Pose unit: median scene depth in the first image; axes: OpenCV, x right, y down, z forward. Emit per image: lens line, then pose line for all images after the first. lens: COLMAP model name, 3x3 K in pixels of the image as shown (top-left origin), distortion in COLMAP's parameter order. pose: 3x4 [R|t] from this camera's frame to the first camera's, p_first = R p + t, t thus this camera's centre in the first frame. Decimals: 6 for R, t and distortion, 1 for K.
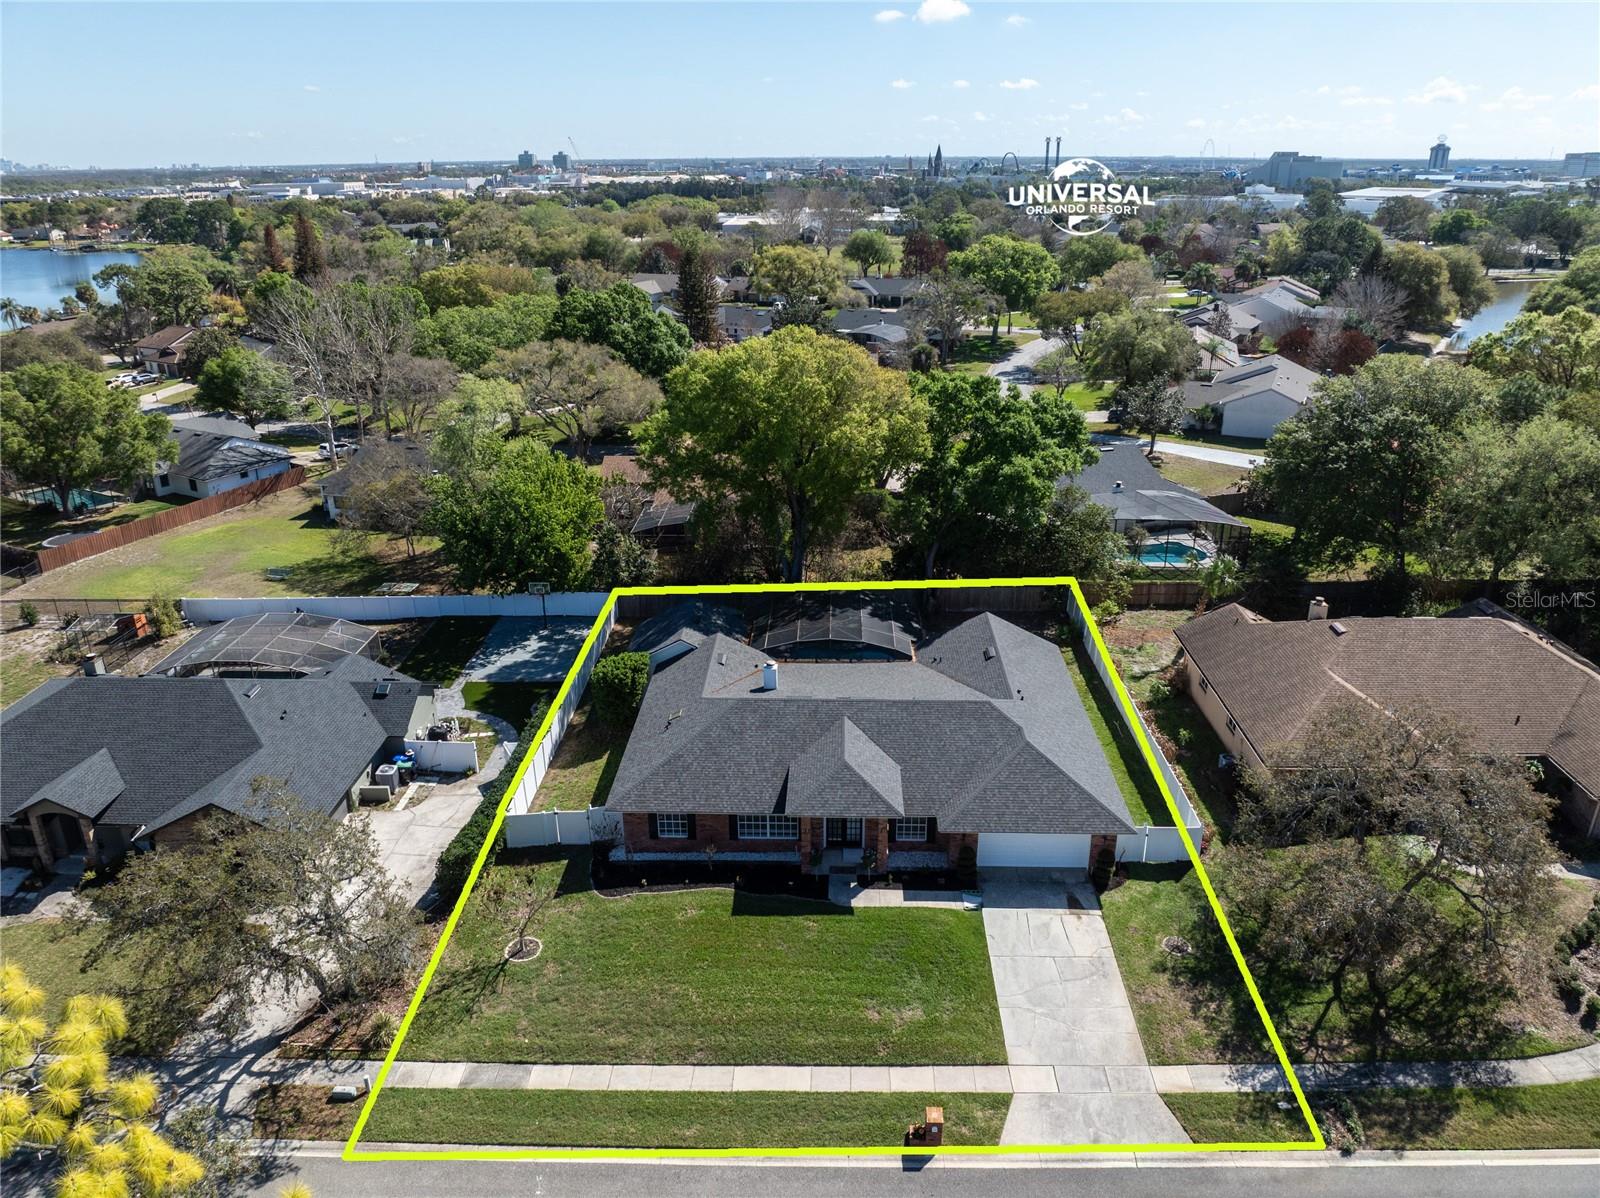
lens RADIAL K [[1126.6, 0, 802.1], [0, 1126.6, 594.8], [0, 0, 1]] dist [-0.040194, 0.005701]
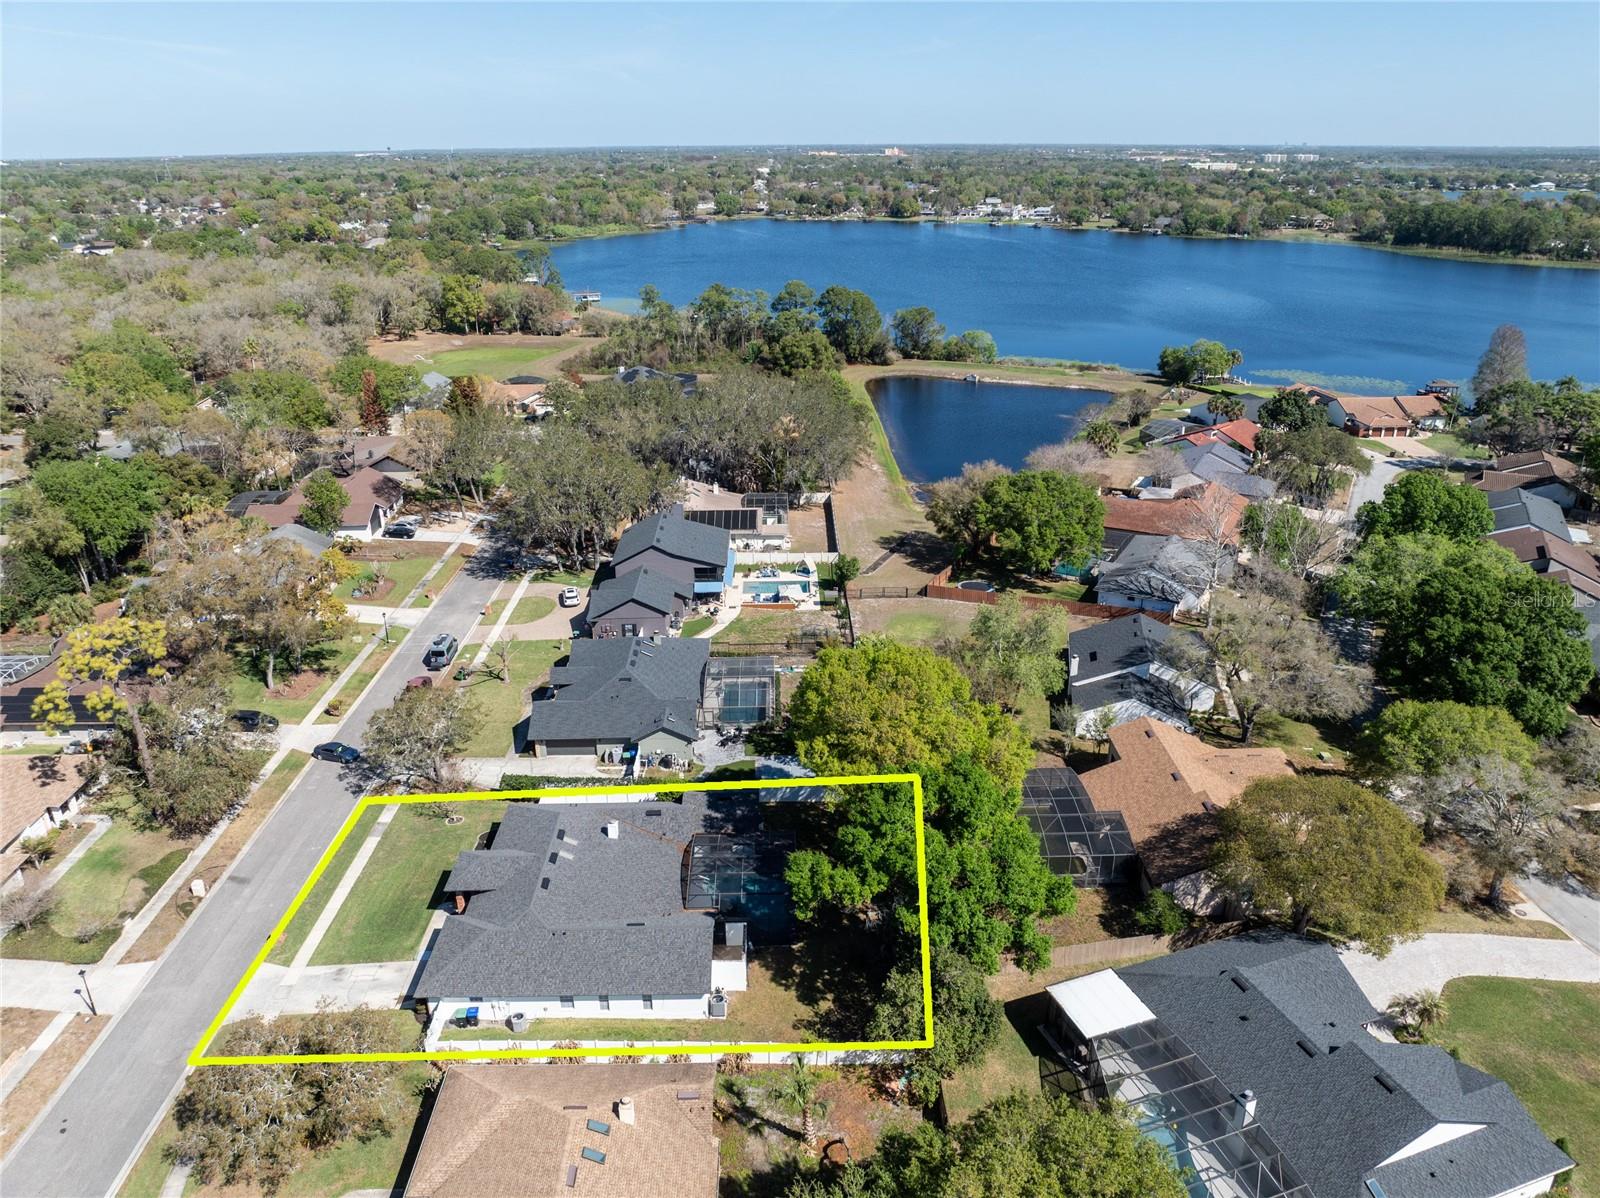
lens RADIAL K [[1126.6, 0, 802.1], [0, 1126.6, 594.8], [0, 0, 1]] dist [-0.040194, 0.005701]
pose [[0.055649, 0.381042, -0.922881, 1.548650], [-0.359944, 0.869818, 0.337429, -0.986606], [0.931313, 0.313408, 0.185558, 1.051168]]
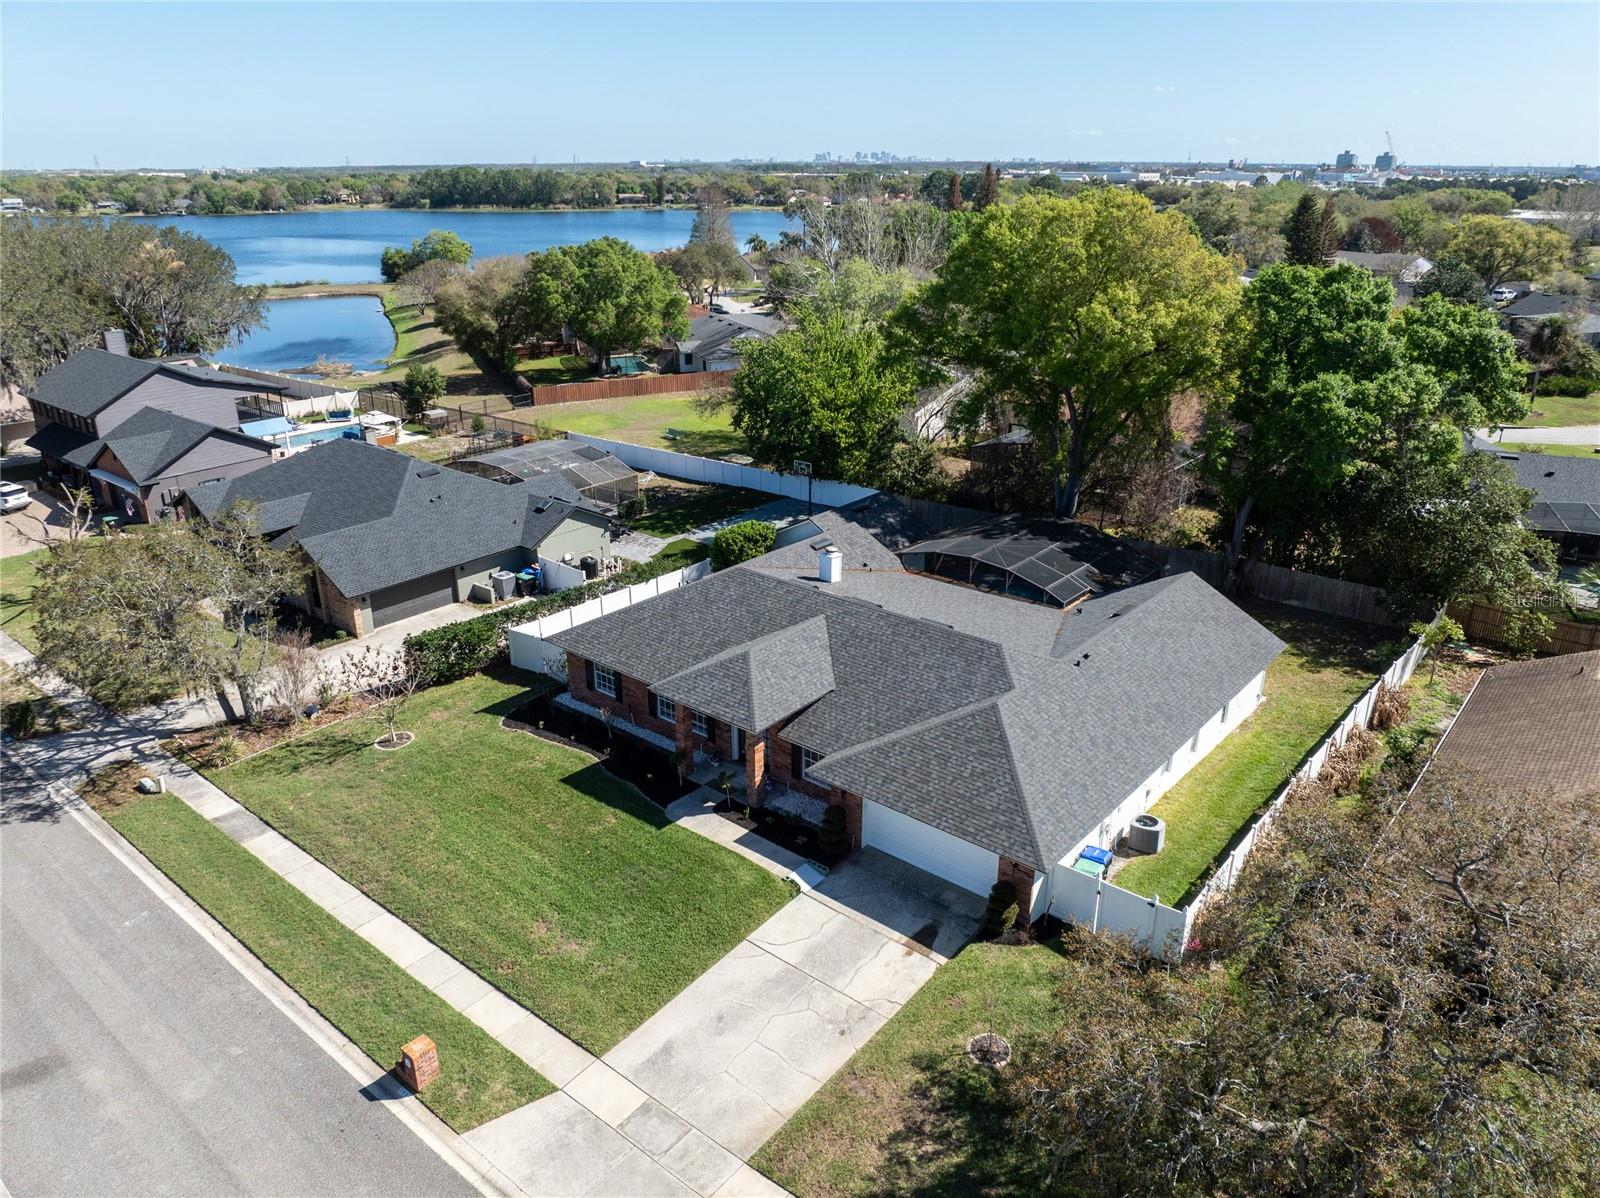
lens RADIAL K [[1129.7, 0, 798.9], [0, 1129.7, 585.0], [0, 0, 1]] dist [-0.036001, 0.002437]
pose [[0.786807, 0.222173, -0.575825, 0.523348], [-0.227776, 0.971631, 0.063656, 0.047950], [0.573632, 0.081074, 0.815091, 0.396431]]
